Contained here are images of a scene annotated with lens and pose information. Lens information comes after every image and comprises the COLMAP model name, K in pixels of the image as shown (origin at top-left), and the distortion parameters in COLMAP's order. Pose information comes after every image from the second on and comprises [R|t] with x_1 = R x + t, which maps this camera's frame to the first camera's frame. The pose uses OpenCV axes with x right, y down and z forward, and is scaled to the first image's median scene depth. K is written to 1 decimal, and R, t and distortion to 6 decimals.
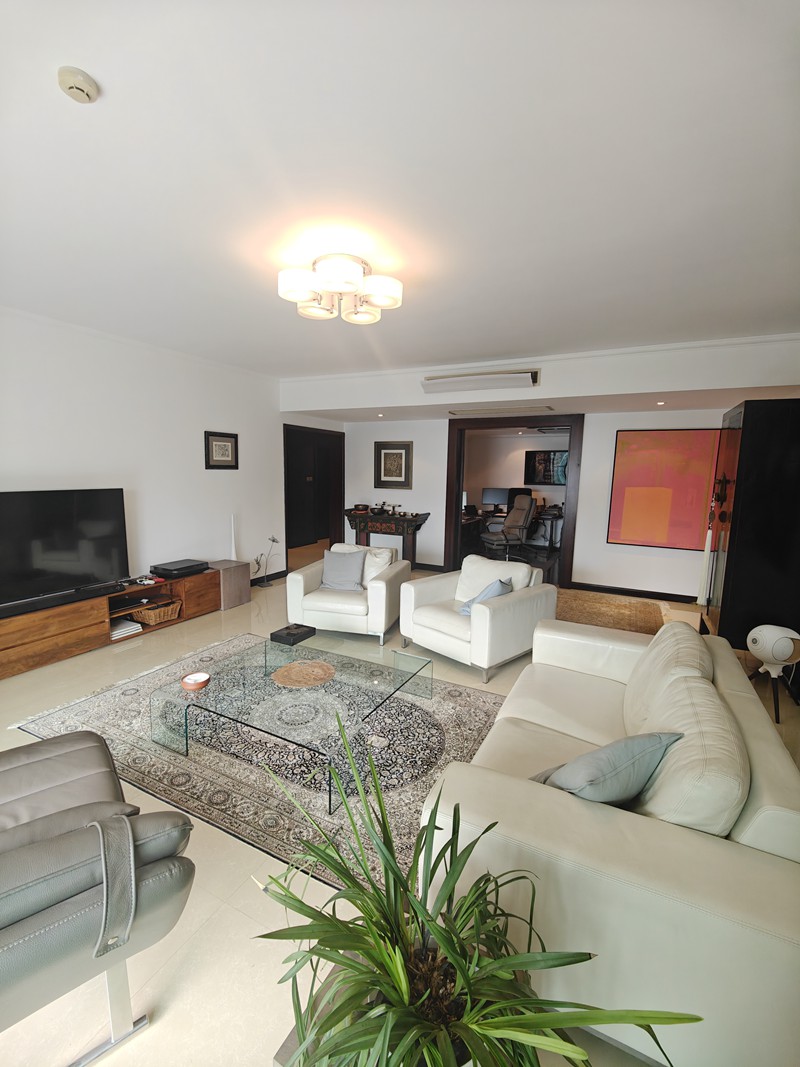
lens RADIAL K [[466.2, 0, 399.1], [0, 466.2, 533.8], [0, 0, 1]] dist [0.011197, -0.000569]
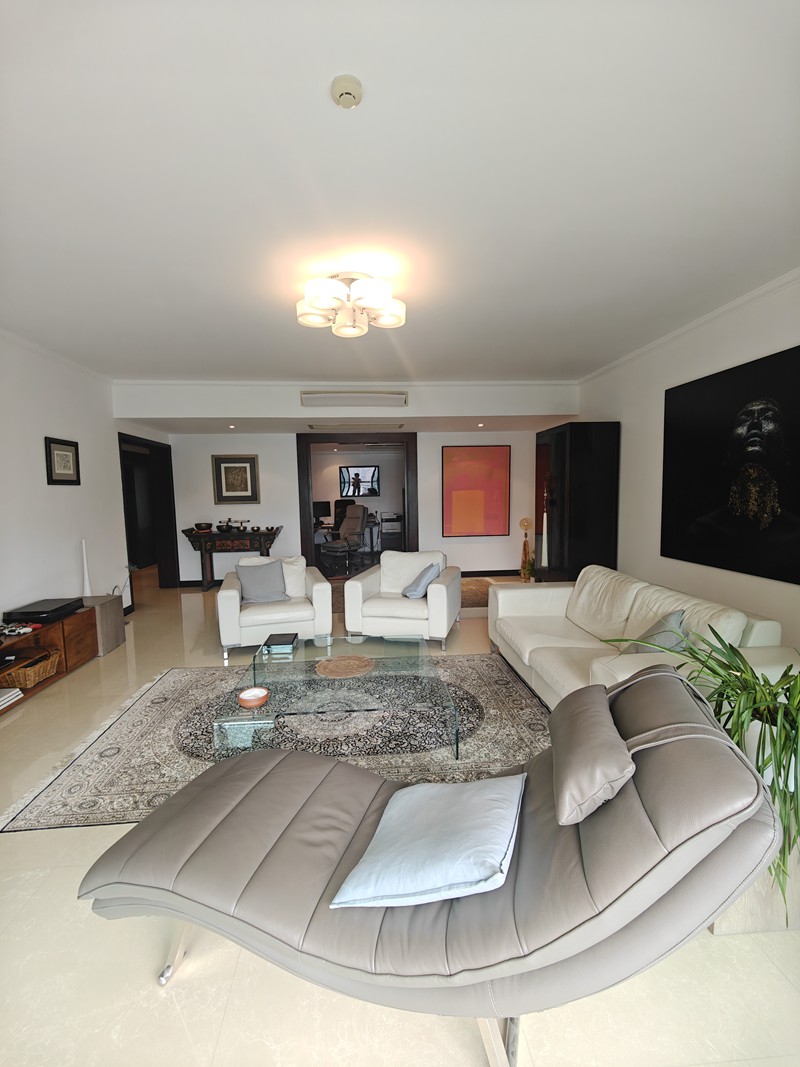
lens RADIAL K [[466.2, 0, 399.0], [0, 466.2, 533.6], [0, 0, 1]] dist [0.011197, -0.000569]
pose [[0.844556, -0.082719, 0.529040, -0.317808], [0.107711, 0.994045, -0.016524, 0.019311], [-0.524523, 0.070939, 0.848436, 0.022151]]
